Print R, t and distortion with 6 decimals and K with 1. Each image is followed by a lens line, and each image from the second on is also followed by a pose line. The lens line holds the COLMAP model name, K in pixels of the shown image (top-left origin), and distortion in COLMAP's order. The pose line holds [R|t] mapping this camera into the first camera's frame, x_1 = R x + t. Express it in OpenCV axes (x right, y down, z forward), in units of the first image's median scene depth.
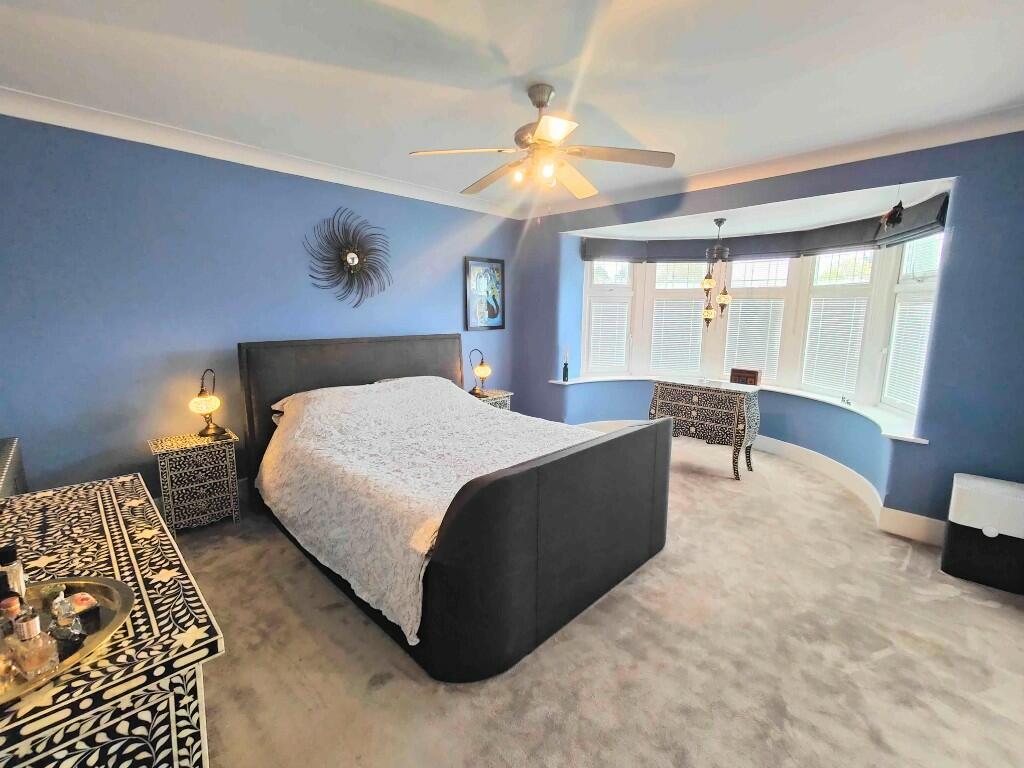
lens RADIAL K [[453.0, 0, 512.3], [0, 453.0, 379.5], [0, 0, 1]] dist [0.005845, 0.000689]
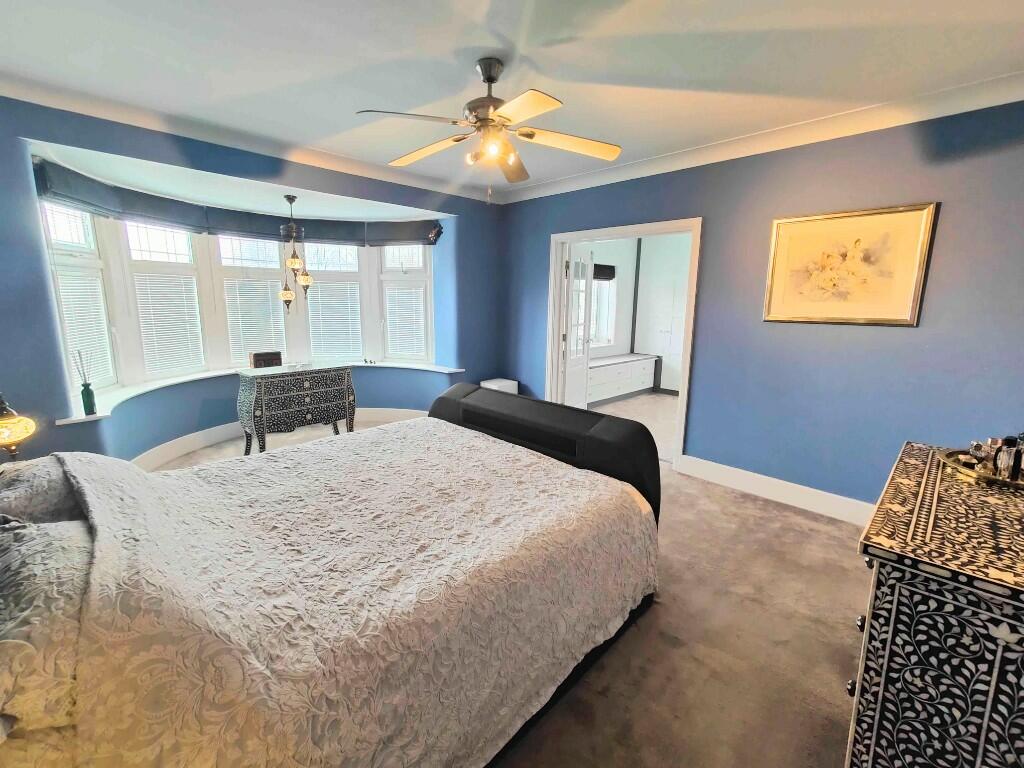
lens RADIAL K [[453.0, 0, 510.7], [0, 453.0, 379.1], [0, 0, 1]] dist [0.005845, 0.000689]
pose [[-0.004620, -0.187282, 0.982295, -1.519011], [0.142046, 0.972222, 0.186029, -0.242119], [-0.989849, 0.140391, 0.022111, 1.547861]]
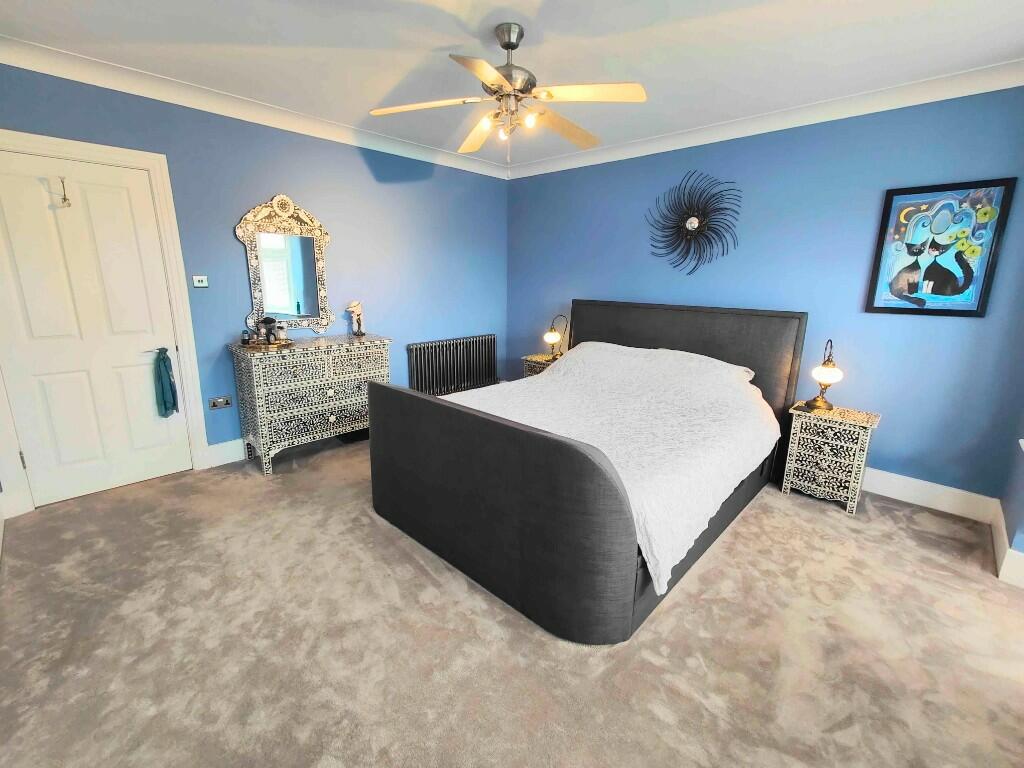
lens RADIAL K [[453.0, 0, 513.7], [0, 453.0, 380.4], [0, 0, 1]] dist [0.005845, 0.000689]
pose [[0.028744, 0.220837, -0.974887, 1.686111], [-0.169153, 0.962299, 0.212998, -0.222032], [0.985171, 0.158783, 0.065016, 1.587932]]
